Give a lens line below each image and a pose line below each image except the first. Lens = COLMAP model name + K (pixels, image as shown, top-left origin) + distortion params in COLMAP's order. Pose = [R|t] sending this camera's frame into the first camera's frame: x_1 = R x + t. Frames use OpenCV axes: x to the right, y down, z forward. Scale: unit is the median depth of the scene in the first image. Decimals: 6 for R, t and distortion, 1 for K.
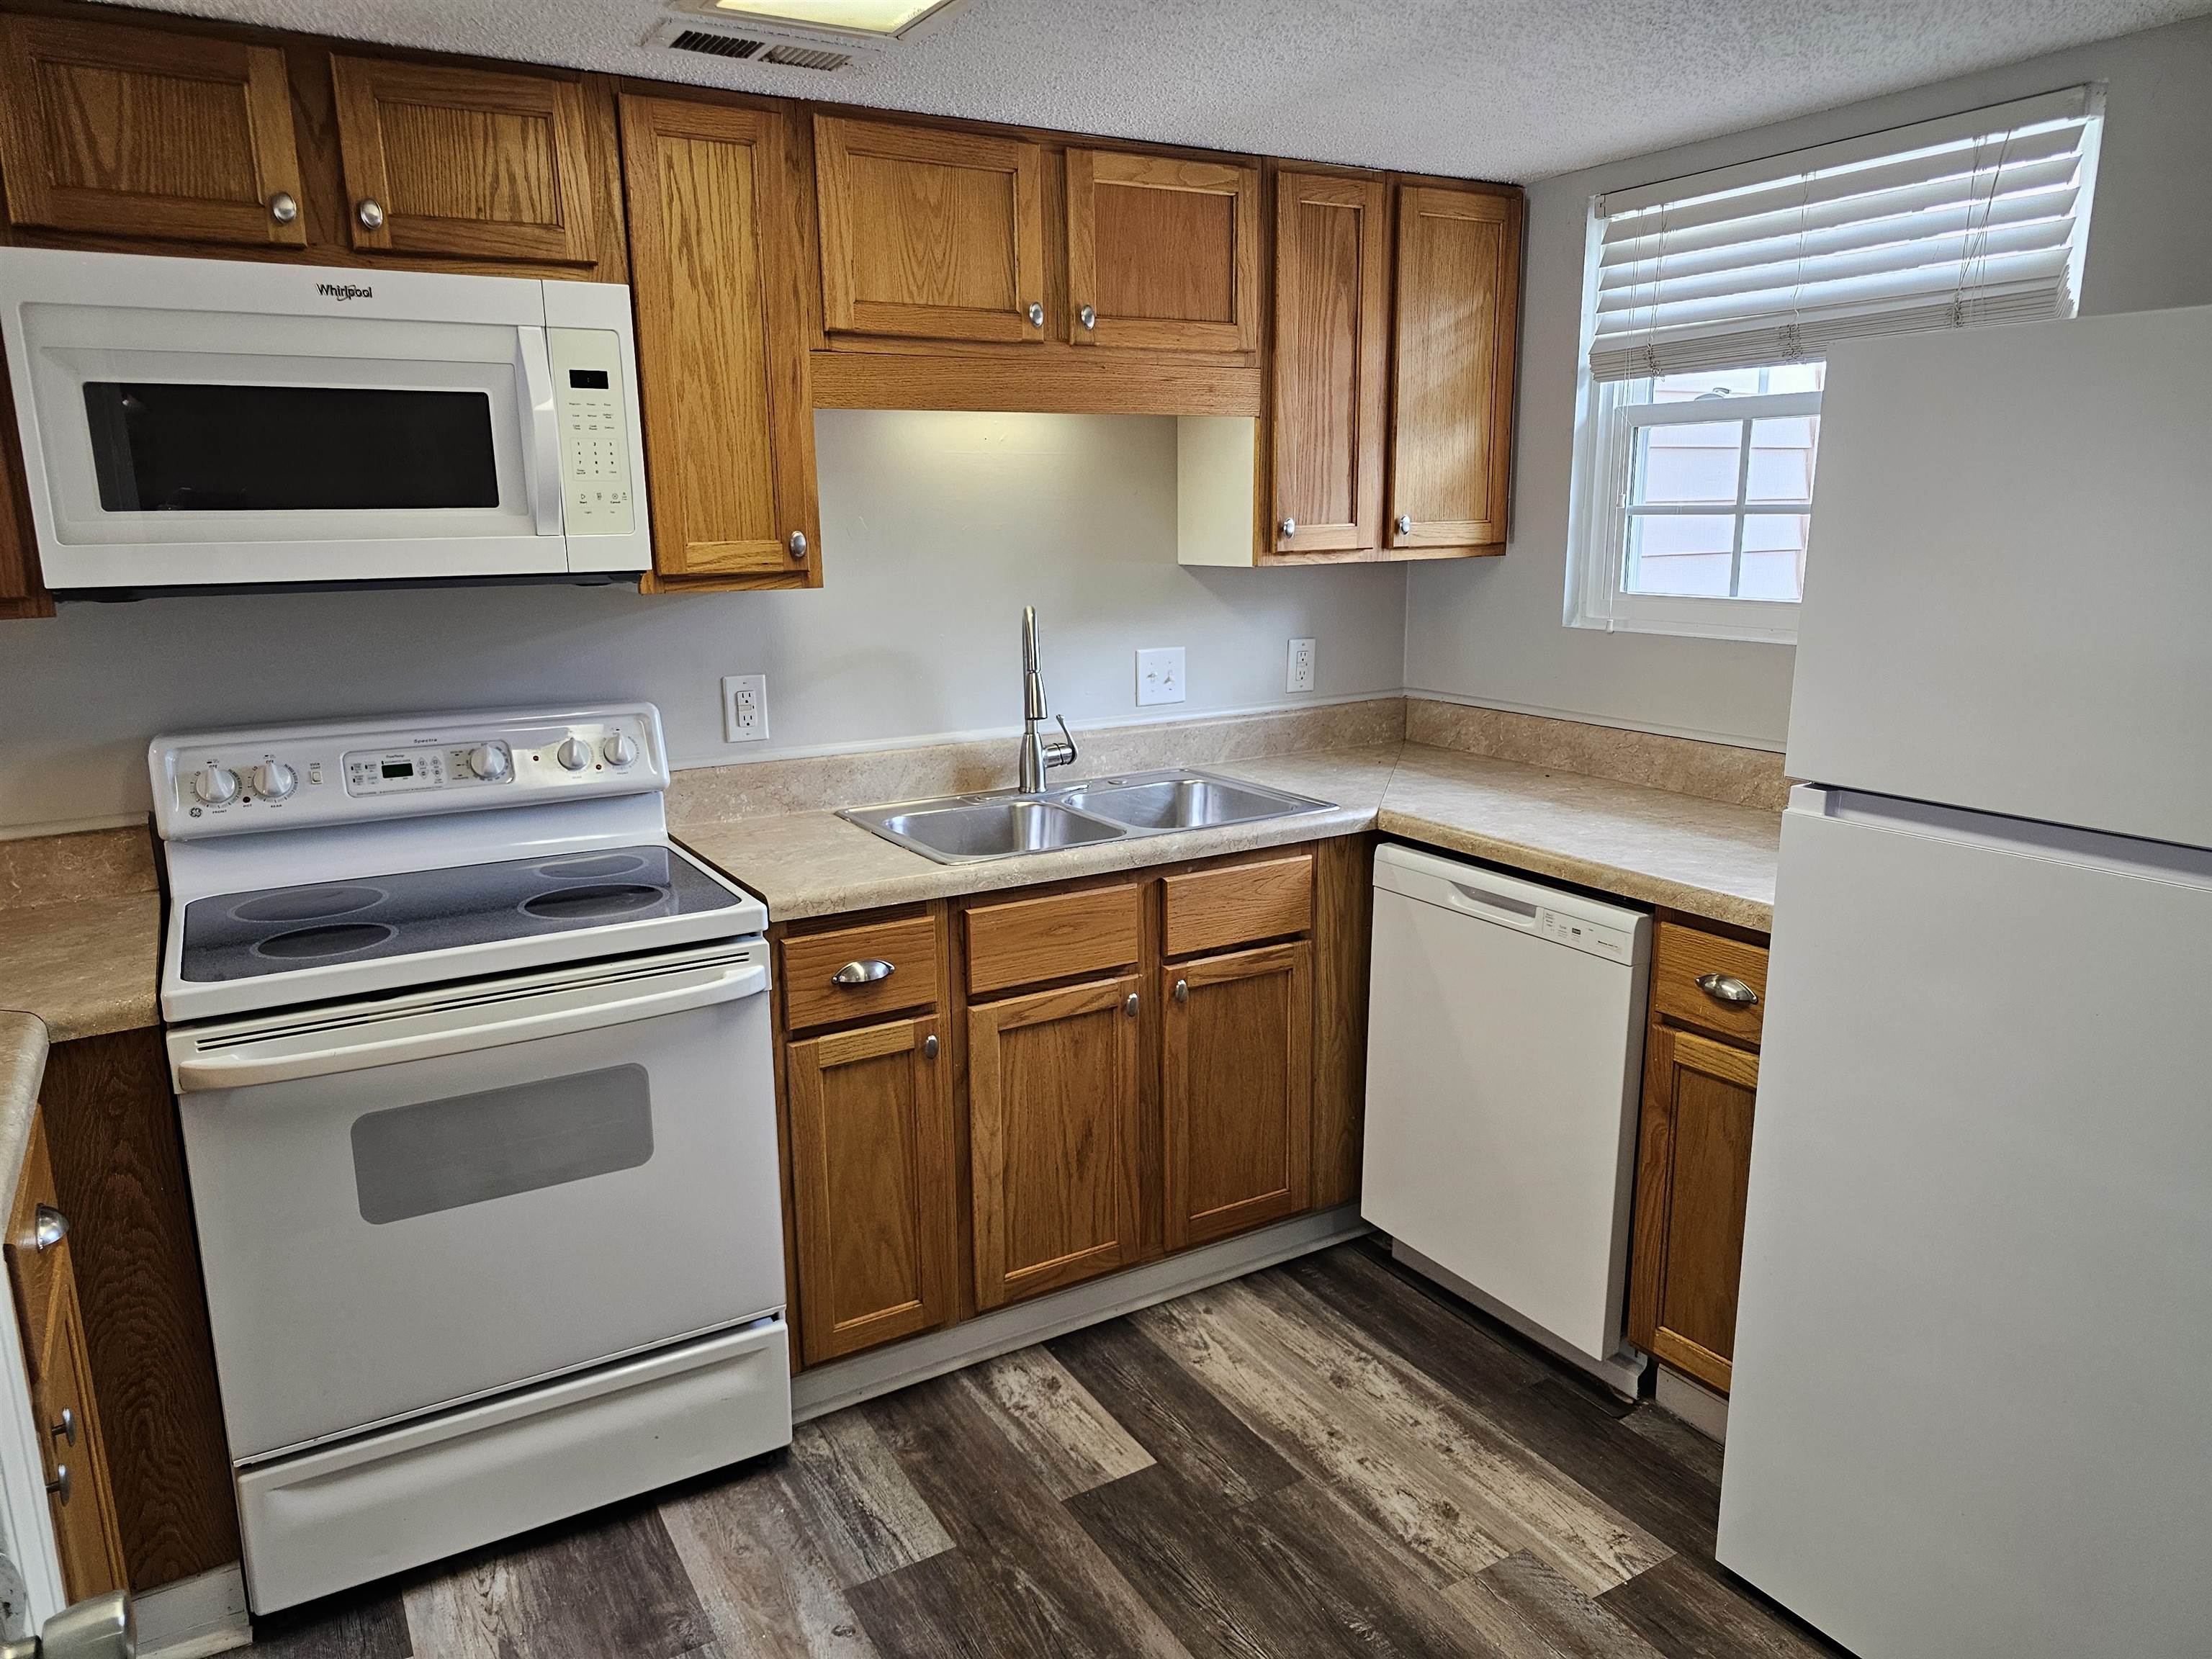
lens RADIAL K [[1513.0, 0, 1112.2], [0, 1513.0, 768.0], [0, 0, 1]] dist [0.056721, -0.068275]
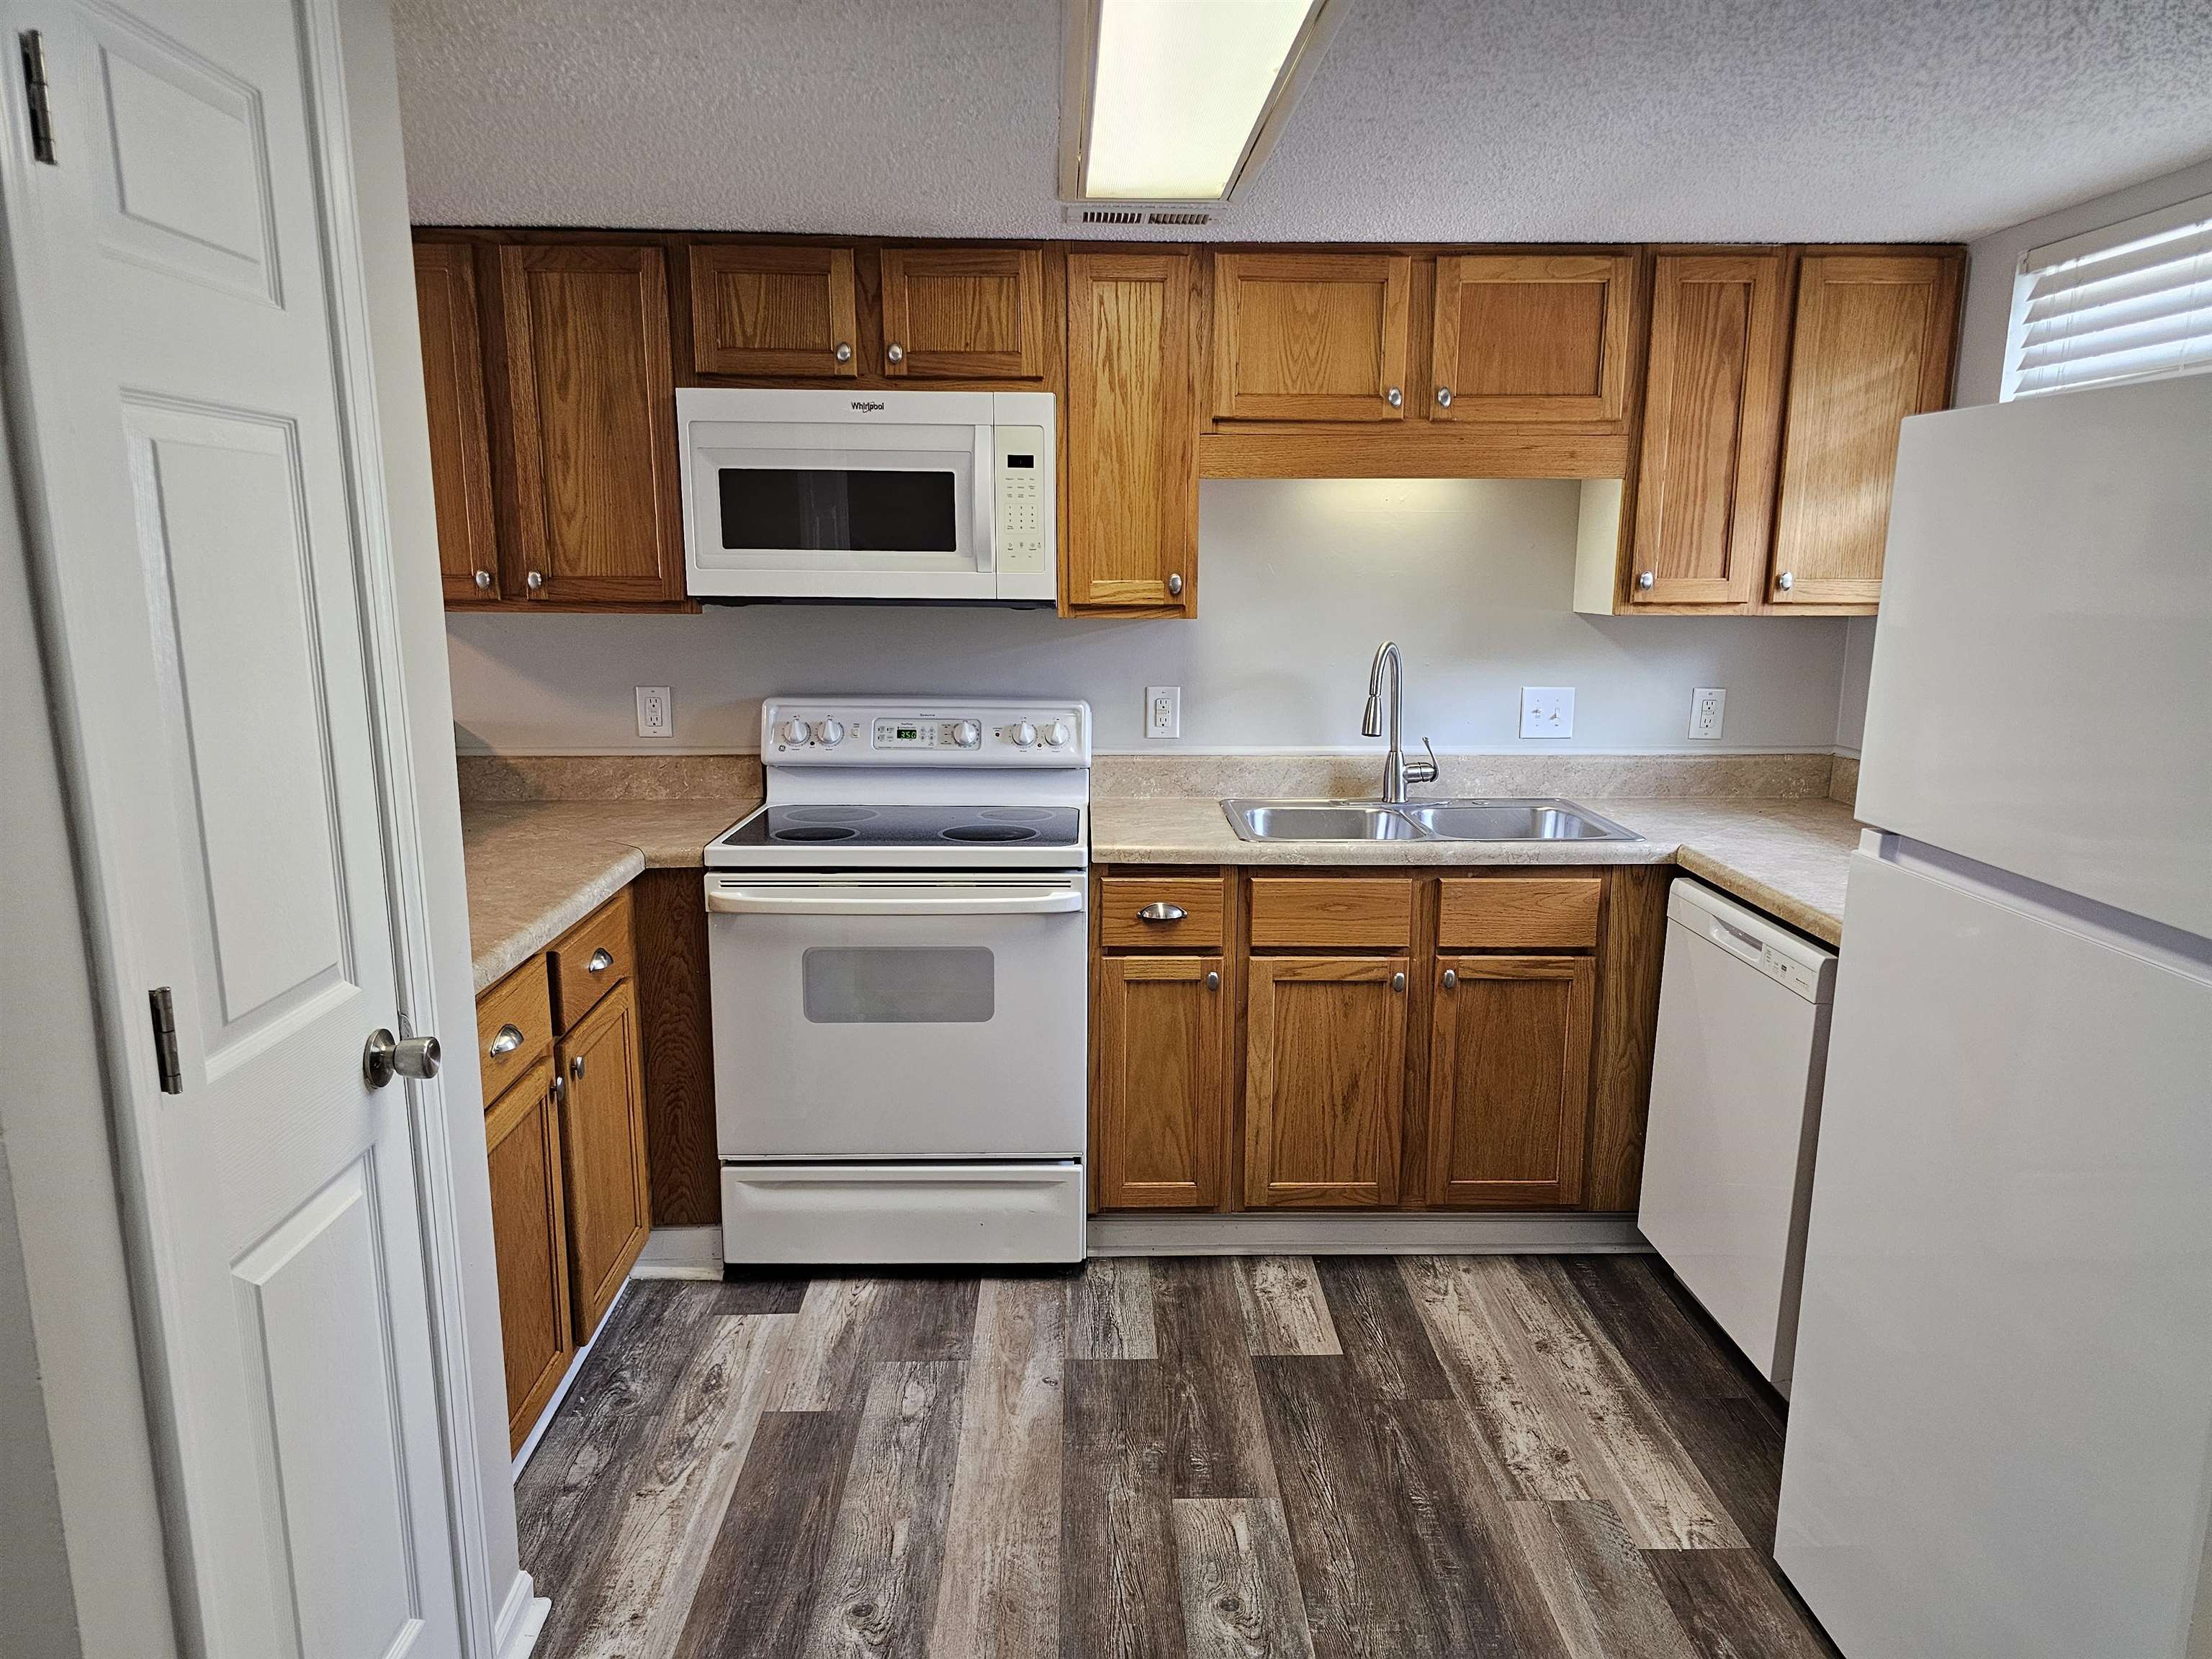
lens RADIAL K [[1513.0, 0, 1112.2], [0, 1513.0, 768.0], [0, 0, 1]] dist [0.056721, -0.068275]
pose [[0.871232, 0.085748, -0.483324, 0.393802], [-0.101125, 0.994857, -0.005784, 0.022714], [0.480343, 0.053916, 0.875422, -0.150081]]
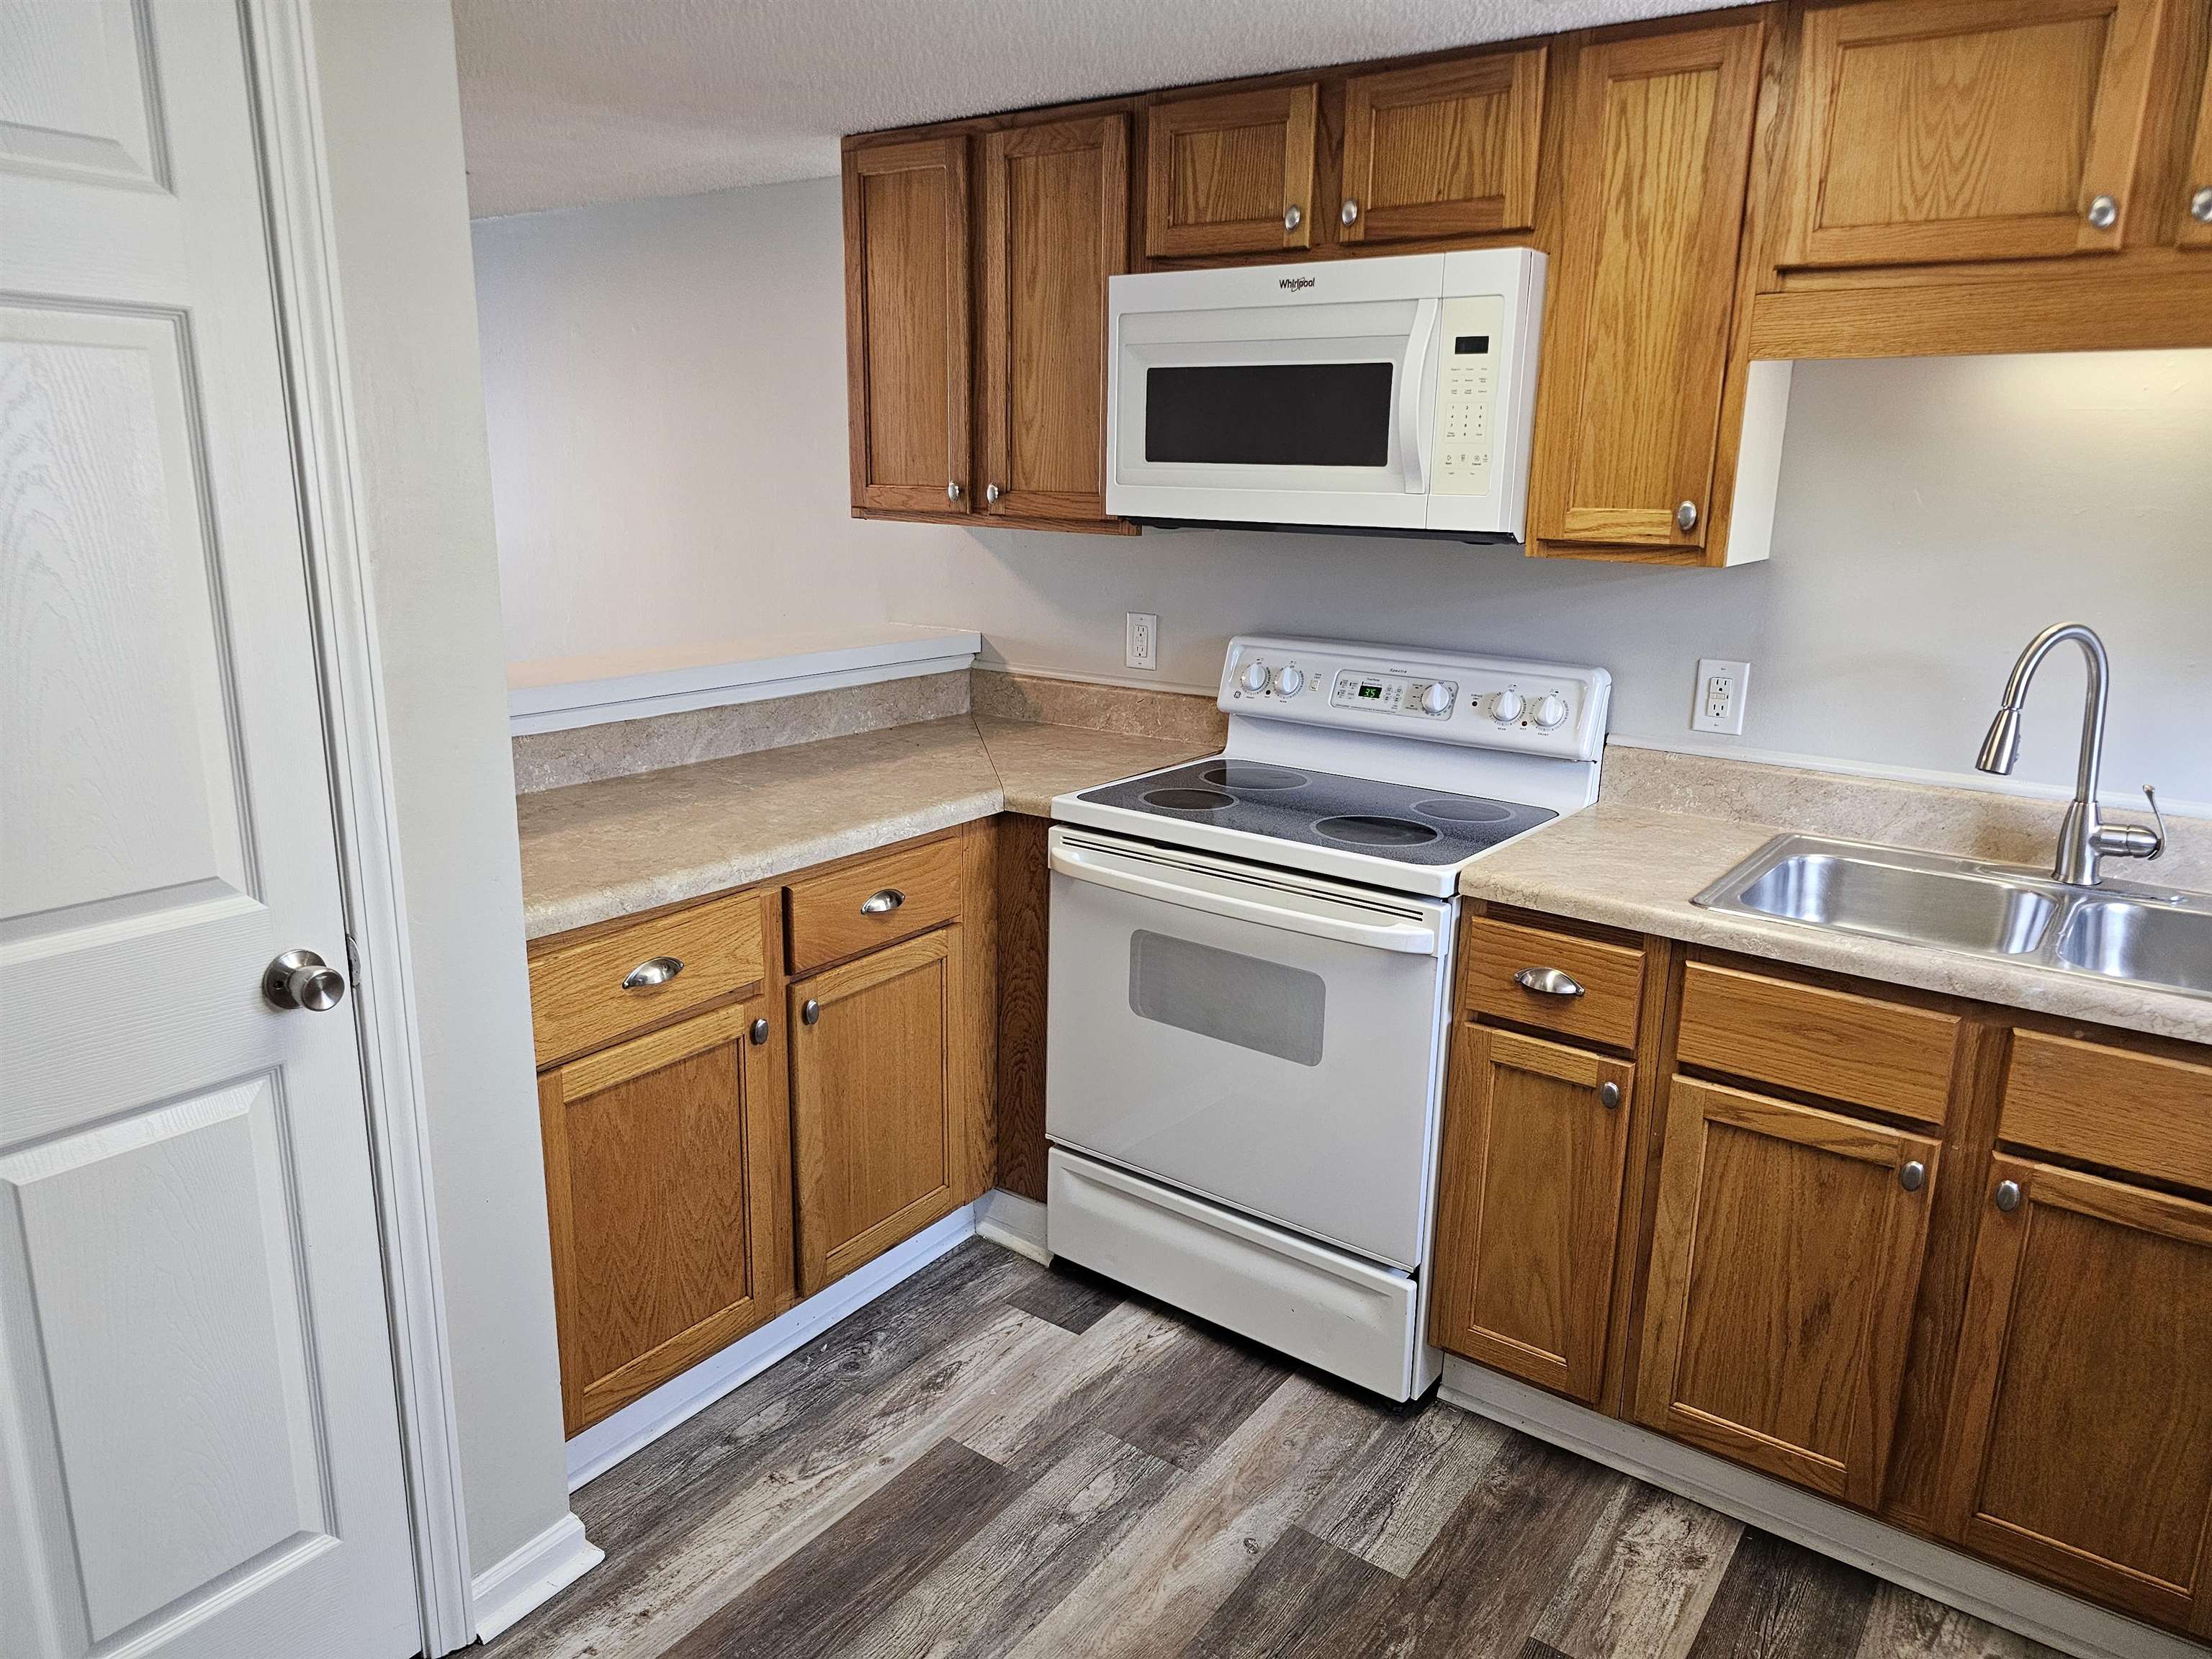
lens RADIAL K [[1489.0, 0, 1098.9], [0, 1489.0, 768.4], [0, 0, 1]] dist [0.048694, -0.050311]
pose [[0.387787, 0.206701, -0.898274, 0.495226], [-0.182557, 0.972450, 0.144959, -0.069575], [0.903490, 0.107773, 0.414839, 0.347481]]
